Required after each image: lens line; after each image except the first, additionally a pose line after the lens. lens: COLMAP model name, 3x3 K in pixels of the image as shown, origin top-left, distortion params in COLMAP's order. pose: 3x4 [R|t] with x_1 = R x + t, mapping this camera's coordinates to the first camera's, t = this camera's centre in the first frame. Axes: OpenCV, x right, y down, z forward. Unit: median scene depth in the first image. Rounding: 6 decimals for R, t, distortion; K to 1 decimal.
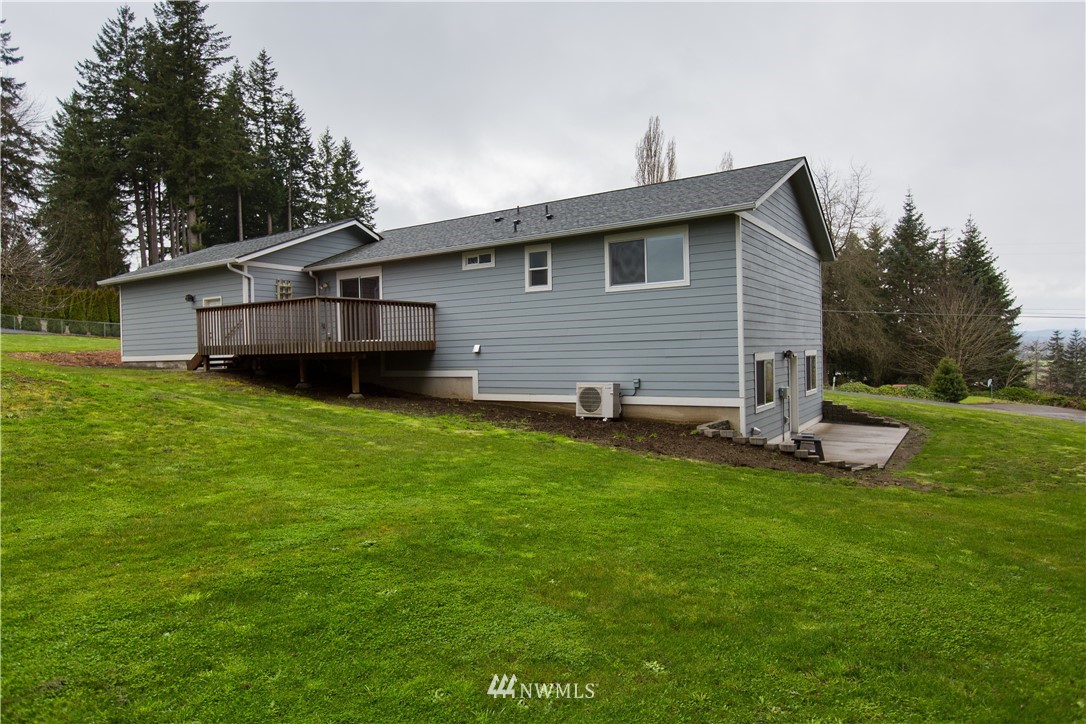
lens RADIAL K [[658.1, 0, 546.6], [0, 658.1, 365.6], [0, 0, 1]] dist [-0.025093, -0.003391]
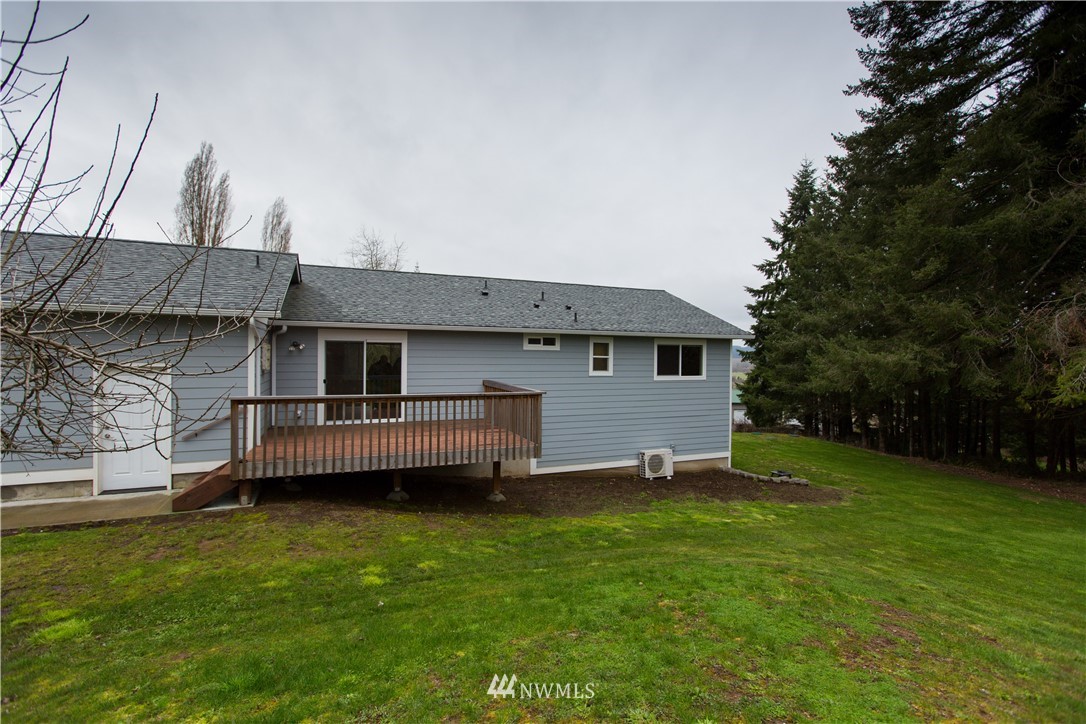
lens RADIAL K [[483.6, 0, 542.0], [0, 483.6, 361.3], [0, 0, 1]] dist [0.002897, 0.000232]
pose [[0.559983, 0.017114, 0.828327, -1.026688], [-0.009157, 0.999853, -0.014468, -0.161780], [-0.828453, 0.000516, 0.560058, 0.771221]]
